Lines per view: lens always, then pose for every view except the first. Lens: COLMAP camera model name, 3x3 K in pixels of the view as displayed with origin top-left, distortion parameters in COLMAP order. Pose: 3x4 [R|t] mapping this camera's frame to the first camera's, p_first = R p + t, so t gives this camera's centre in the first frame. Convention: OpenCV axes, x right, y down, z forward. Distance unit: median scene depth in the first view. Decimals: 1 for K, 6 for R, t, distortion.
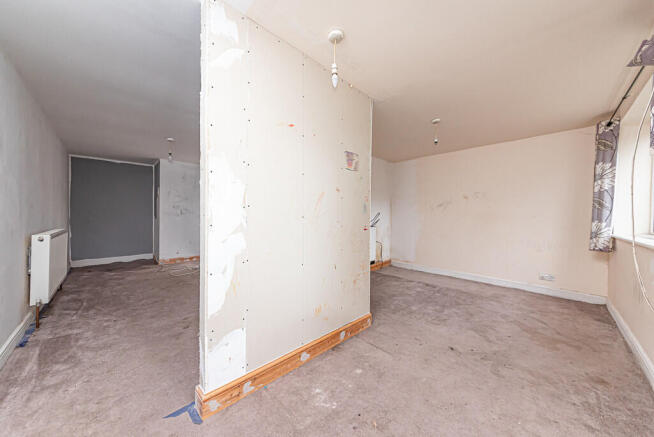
lens RADIAL K [[235.7, 0, 327.4], [0, 235.7, 218.5], [0, 0, 1]] dist [0.001932, 0.000437]
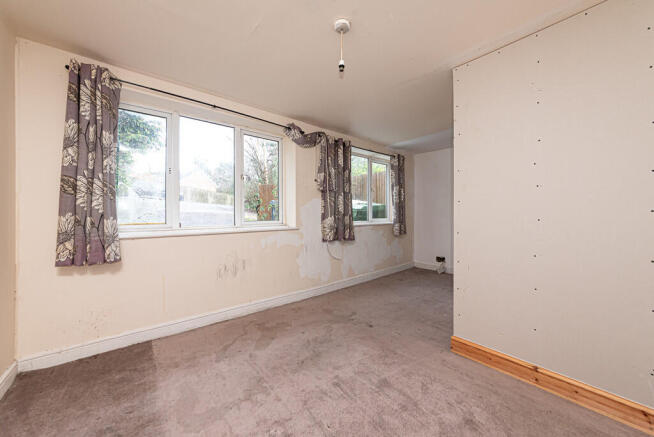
lens RADIAL K [[235.7, 0, 326.6], [0, 235.7, 215.7], [0, 0, 1]] dist [0.001932, 0.000437]
pose [[-0.996880, -0.007607, 0.078565, 0.567802], [-0.007183, 0.999958, 0.005680, 0.001752], [-0.078605, 0.005098, -0.996893, 1.876353]]
